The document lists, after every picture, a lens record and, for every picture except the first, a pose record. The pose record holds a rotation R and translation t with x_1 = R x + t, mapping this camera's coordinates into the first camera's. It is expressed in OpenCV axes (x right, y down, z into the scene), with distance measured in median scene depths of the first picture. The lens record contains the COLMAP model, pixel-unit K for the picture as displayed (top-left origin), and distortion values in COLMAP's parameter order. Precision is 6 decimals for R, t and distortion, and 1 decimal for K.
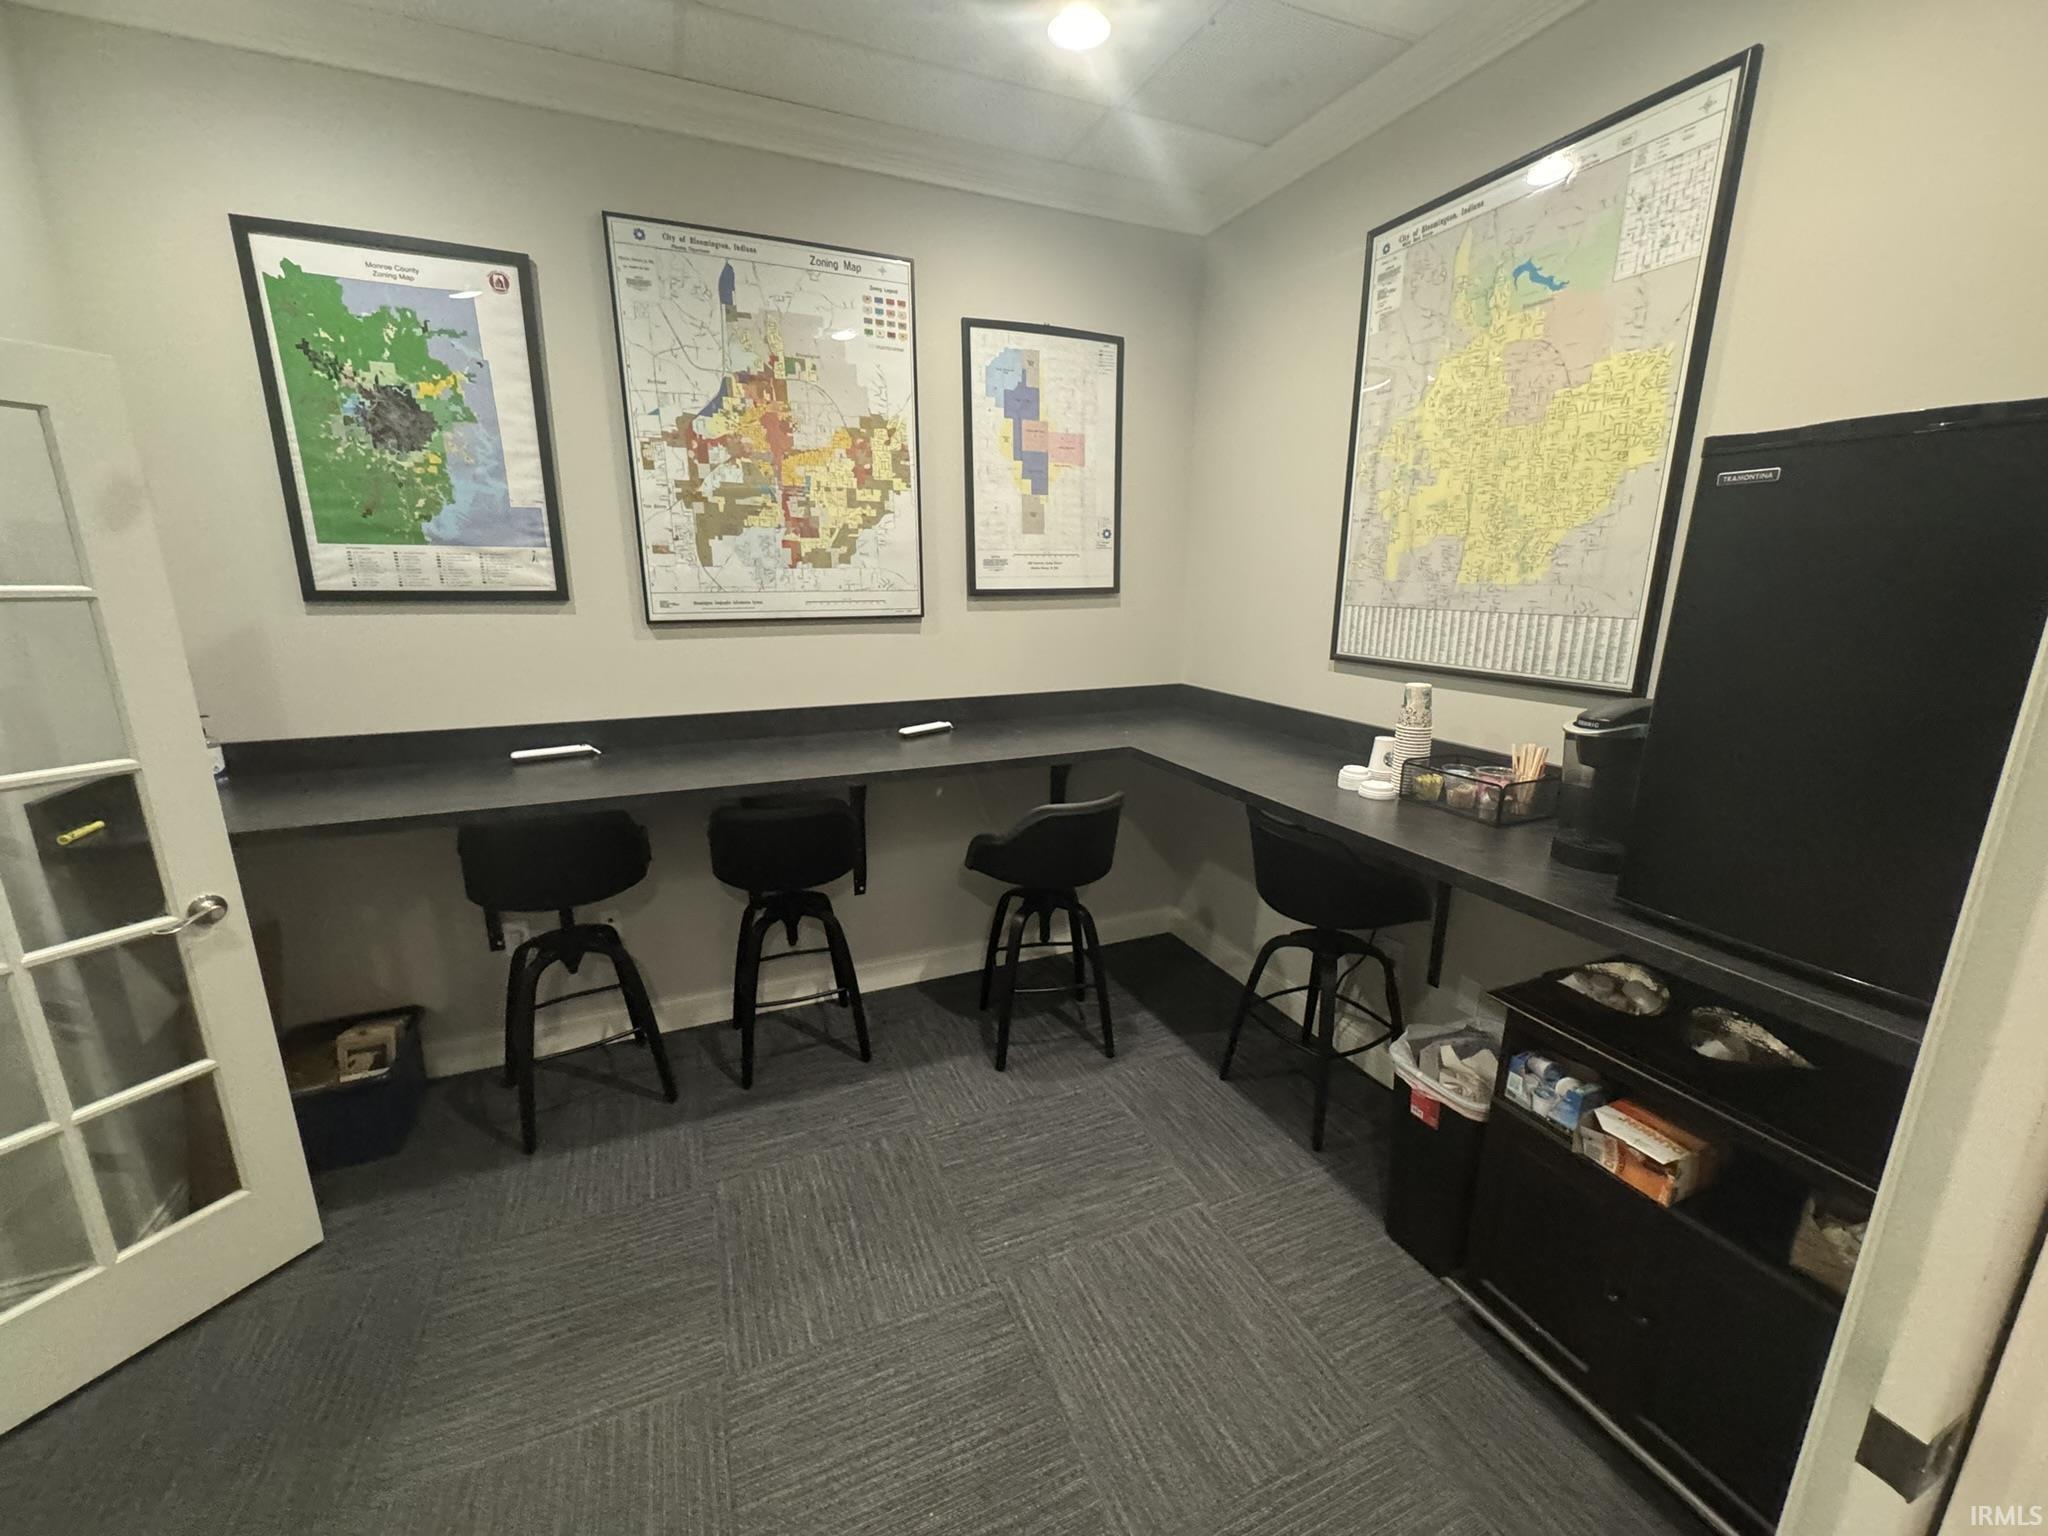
lens RADIAL K [[814.3, 0, 1024.4], [0, 814.3, 770.3], [0, 0, 1]] dist [-0.002028, 0.000392]
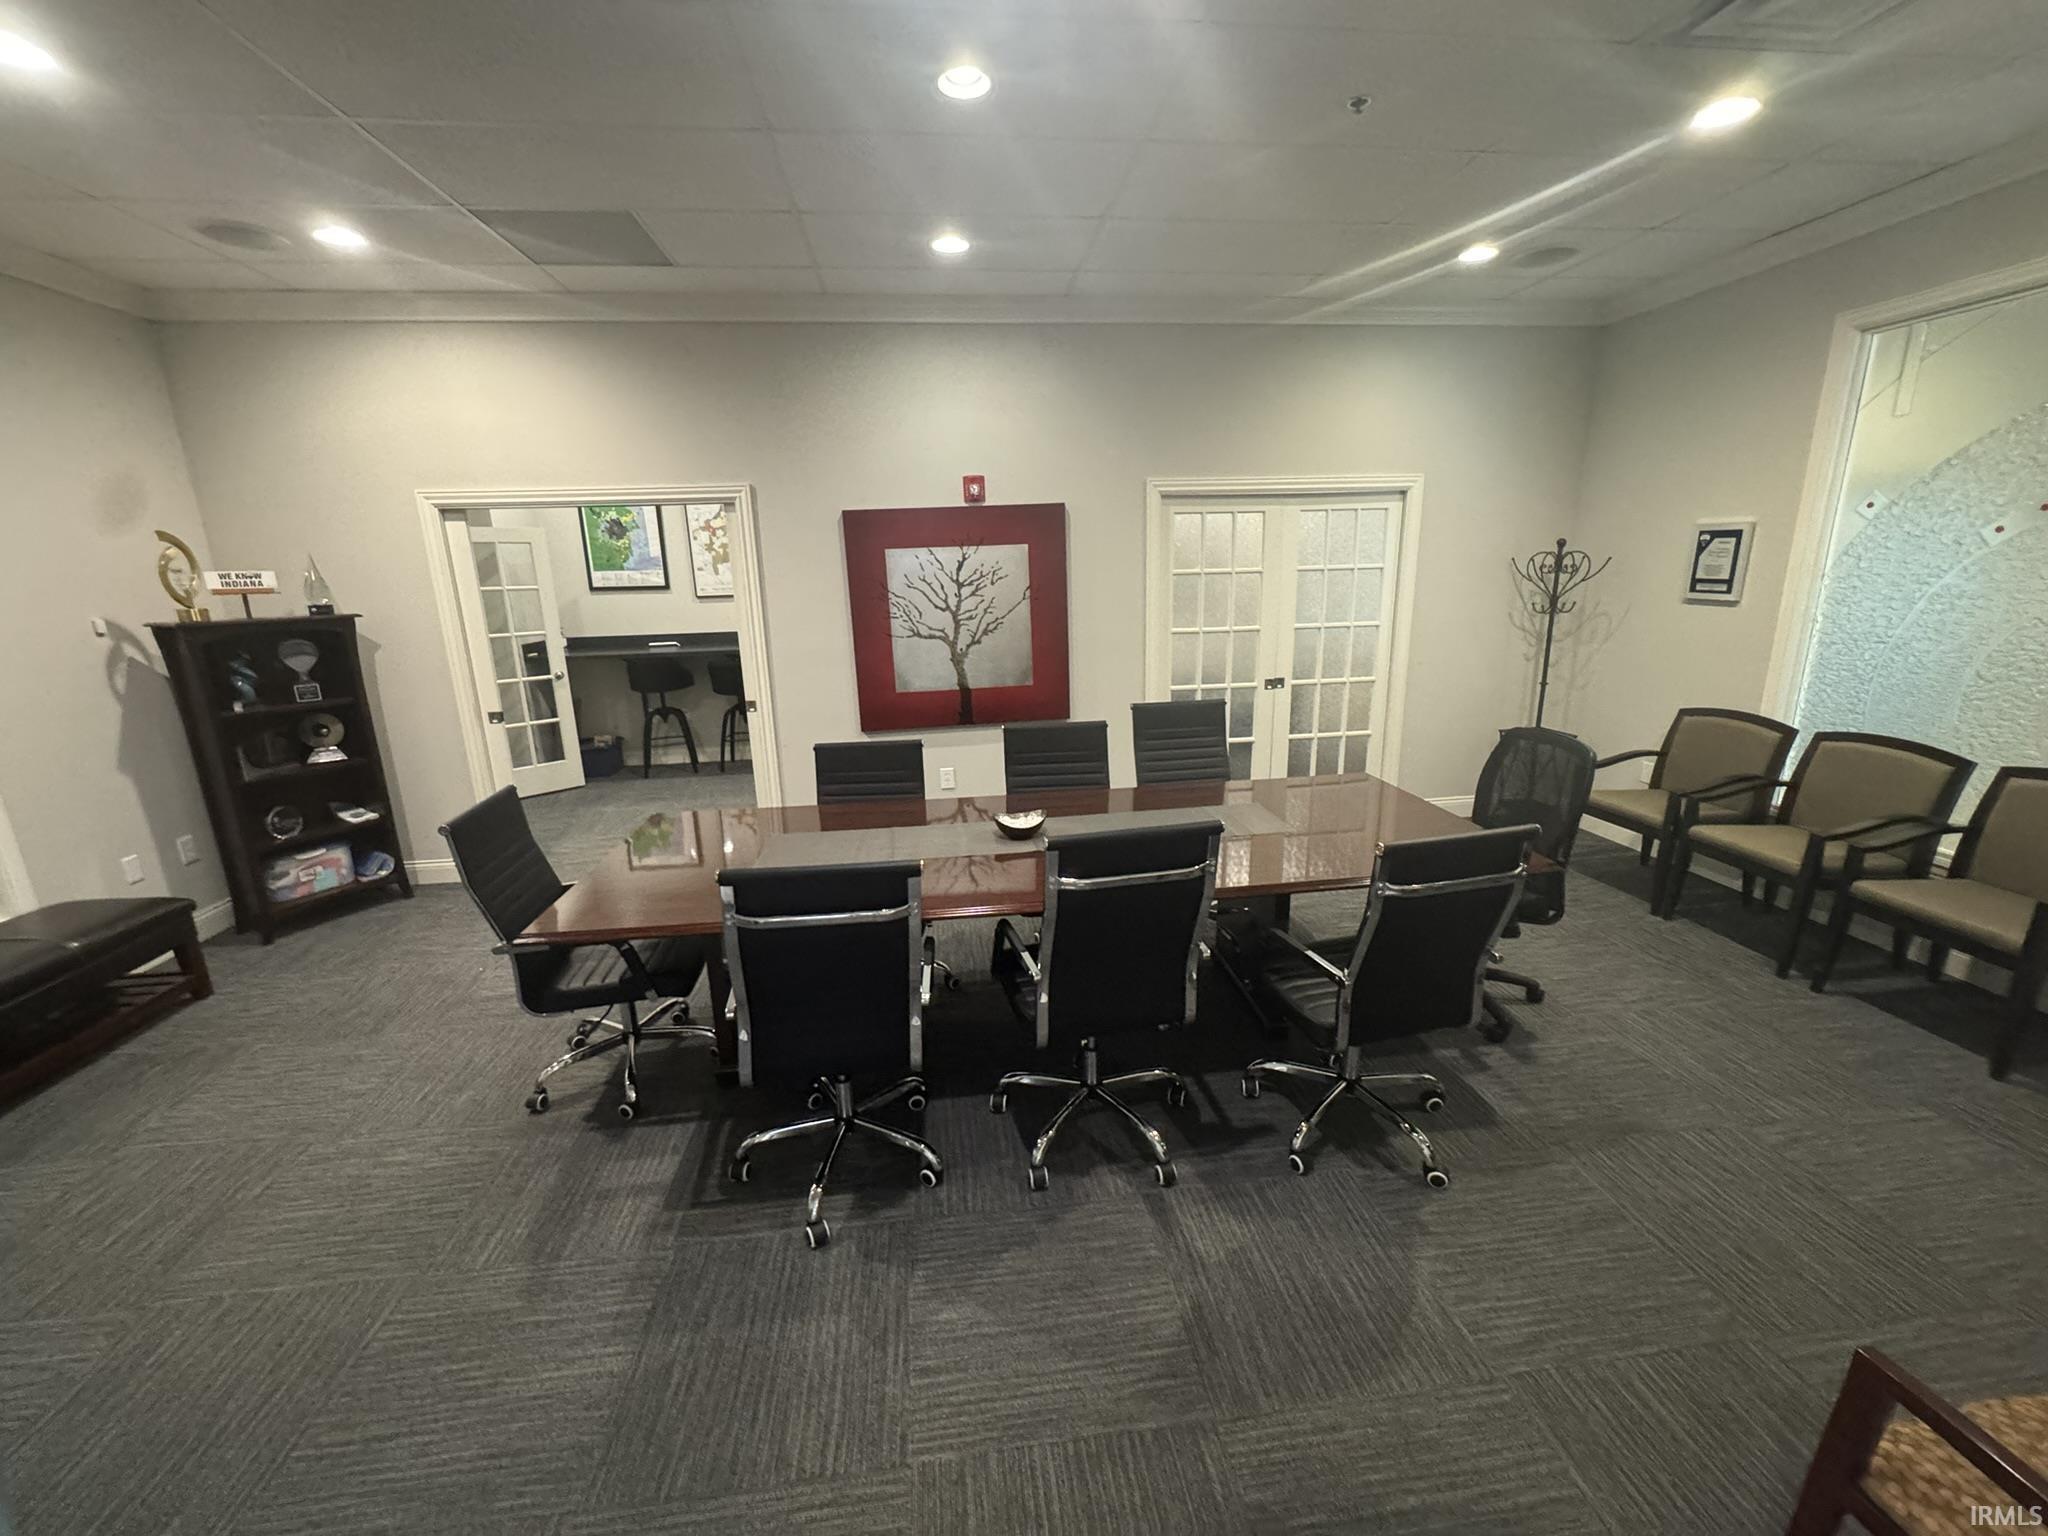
lens RADIAL K [[814.3, 0, 1019.6], [0, 814.3, 770.4], [0, 0, 1]] dist [-0.002028, 0.000392]
pose [[0.956487, 0.039609, -0.289075, 1.503227], [-0.038288, 0.999214, 0.010226, 0.357630], [0.289253, 0.001287, 0.957252, -1.396411]]
